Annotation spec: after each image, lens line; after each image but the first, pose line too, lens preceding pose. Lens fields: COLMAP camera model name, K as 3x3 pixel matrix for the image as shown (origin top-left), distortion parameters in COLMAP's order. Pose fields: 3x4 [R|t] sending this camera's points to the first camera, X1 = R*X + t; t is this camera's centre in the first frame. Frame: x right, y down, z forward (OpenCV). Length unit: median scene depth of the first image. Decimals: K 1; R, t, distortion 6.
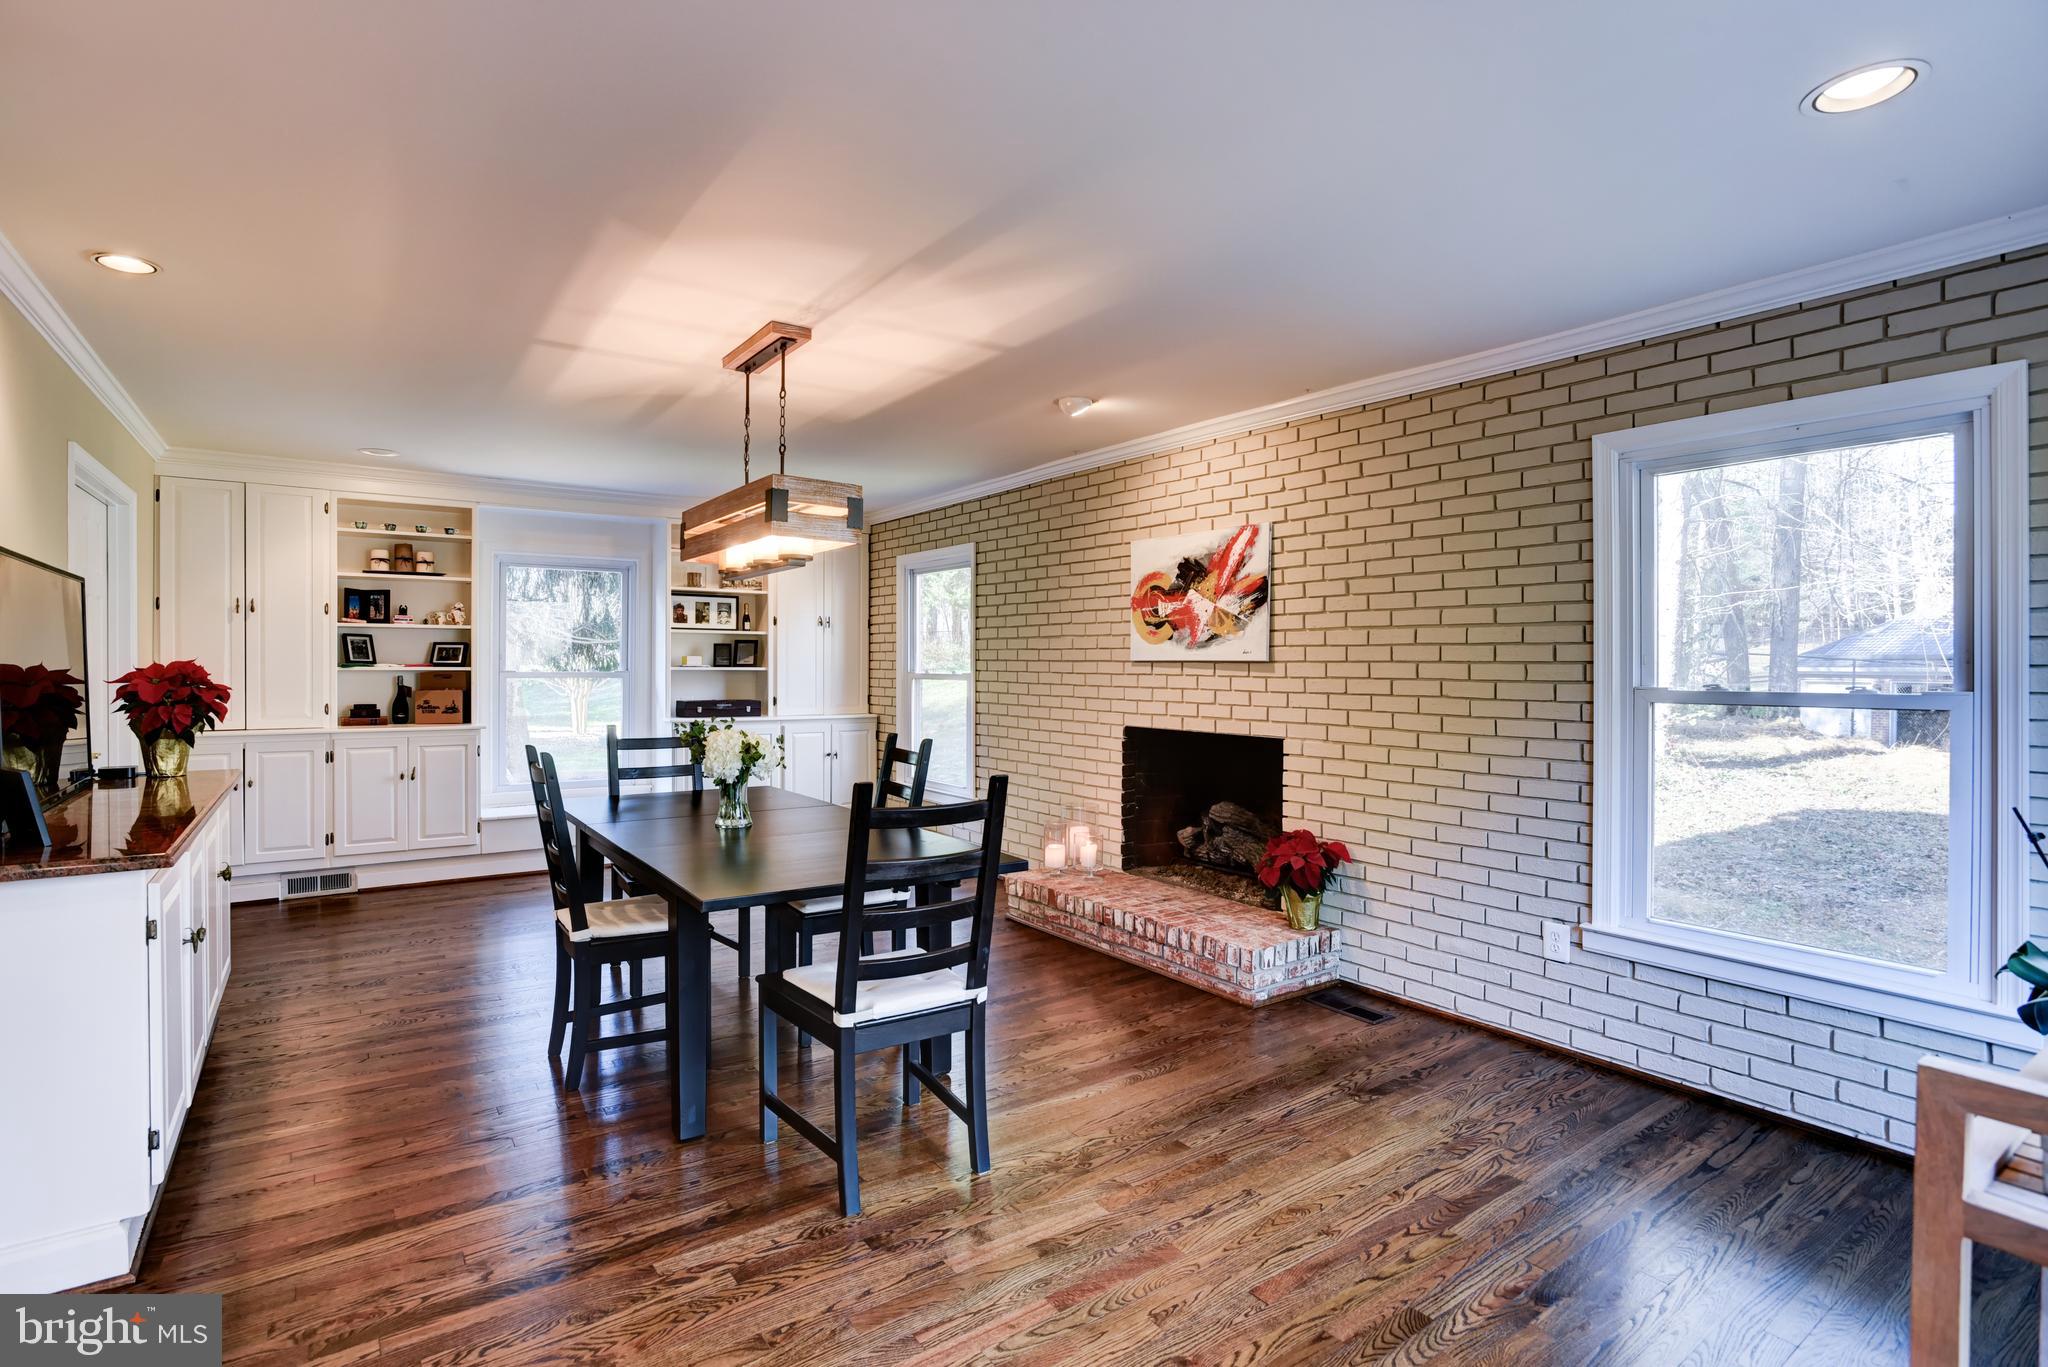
lens RADIAL K [[1006.2, 0, 1024.0], [0, 1006.2, 683.5], [0, 0, 1]] dist [-0.044971, 0.028161]
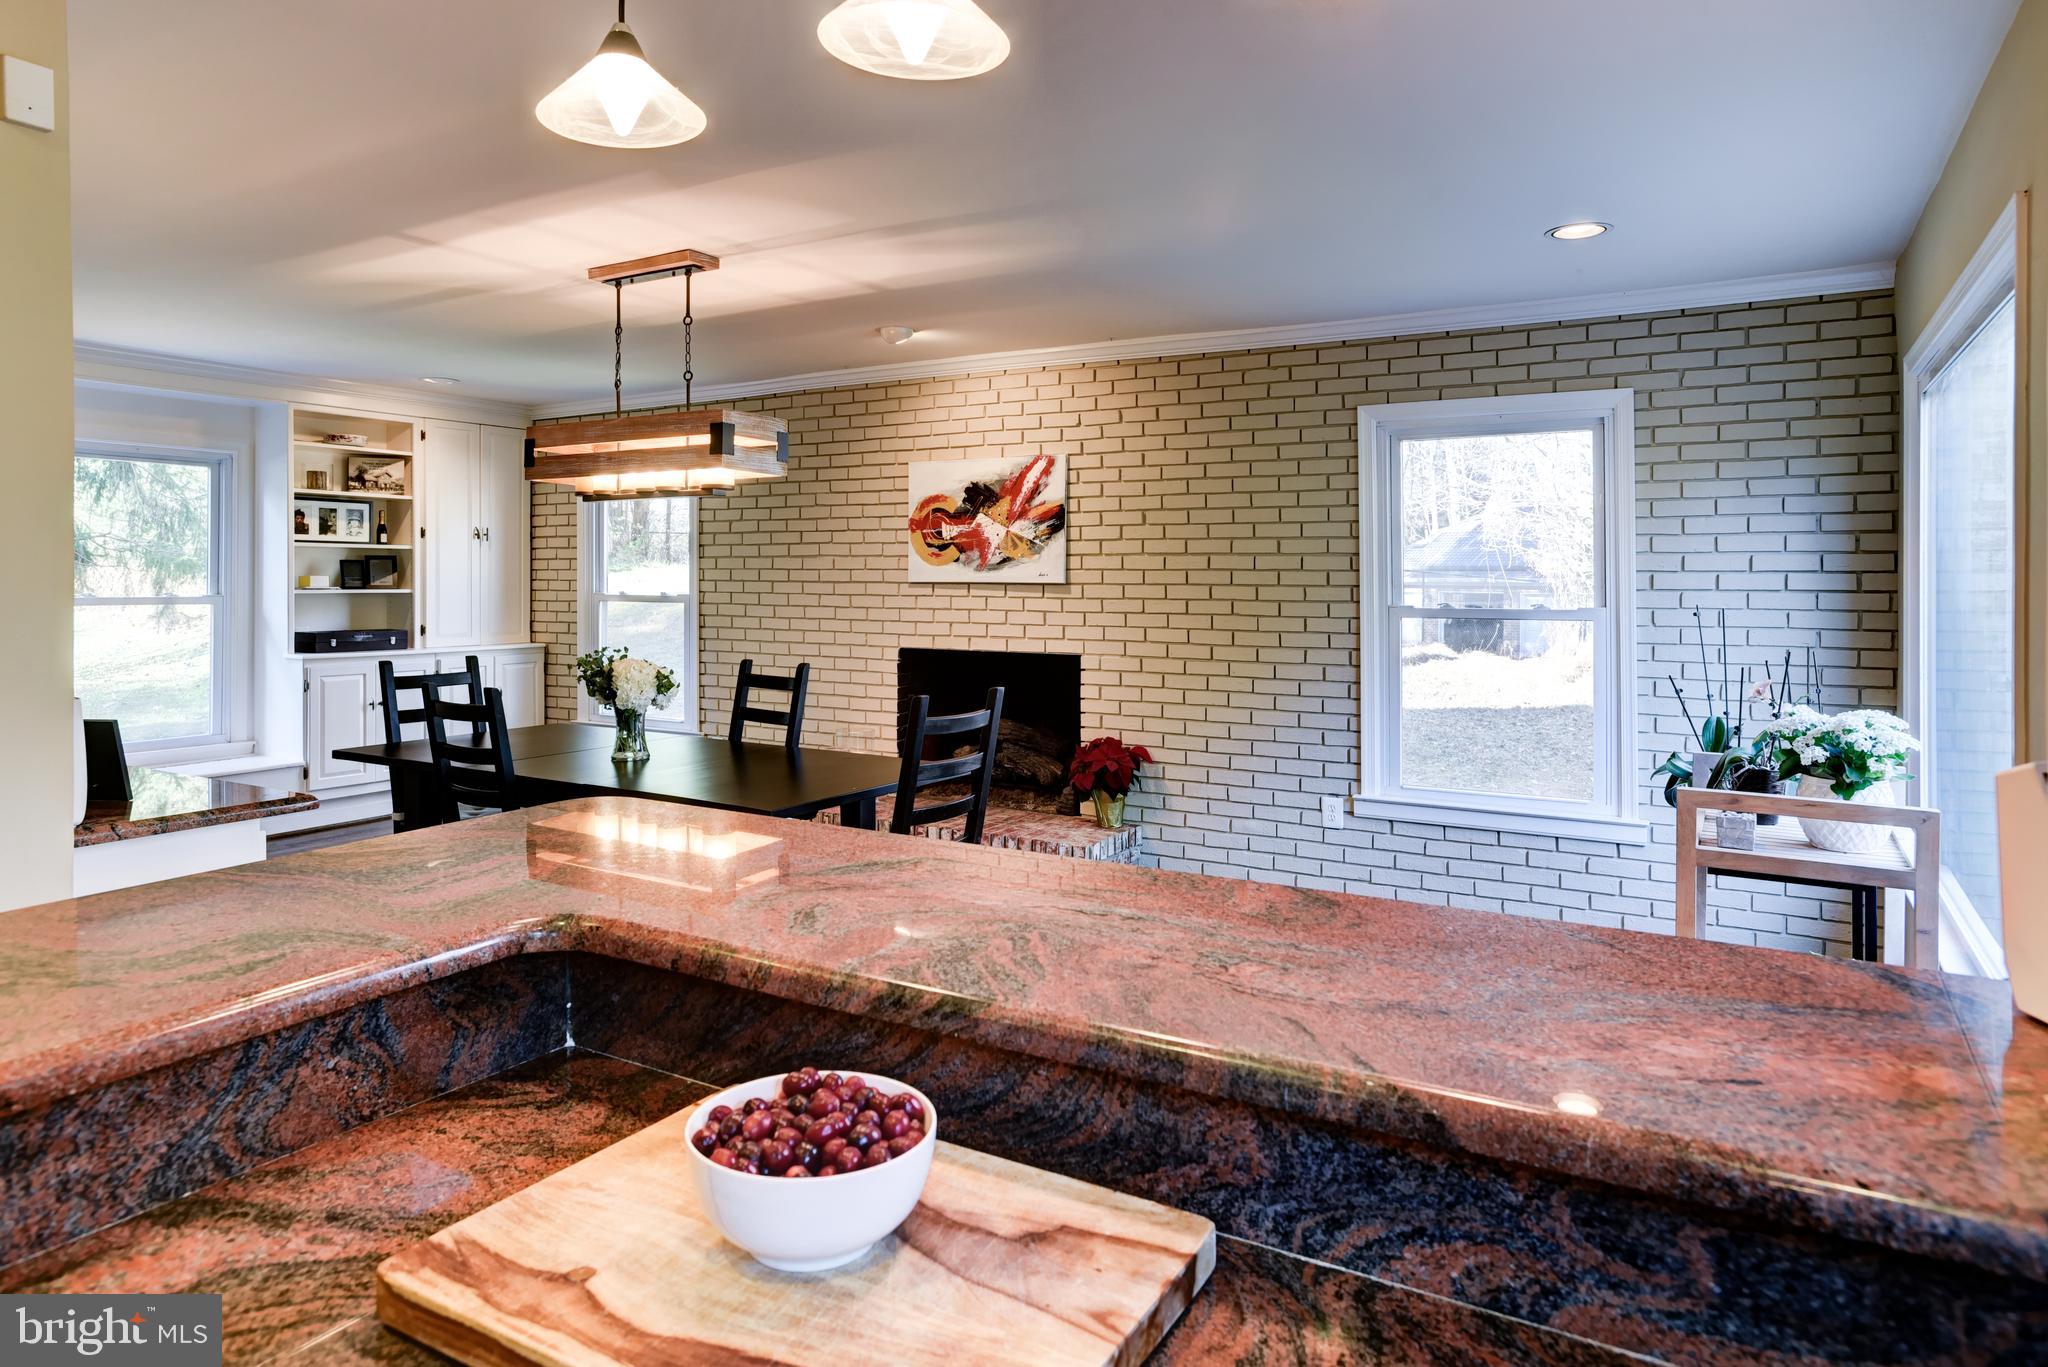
lens RADIAL K [[1235.3, 0, 1022.5], [0, 1235.3, 580.3], [0, 0, 1]] dist [-0.001673, -0.000024]
pose [[0.917897, -0.003345, 0.396804, -0.310586], [0.009287, 0.999872, -0.013055, -0.008375], [-0.396709, 0.015668, 0.917811, -0.188217]]
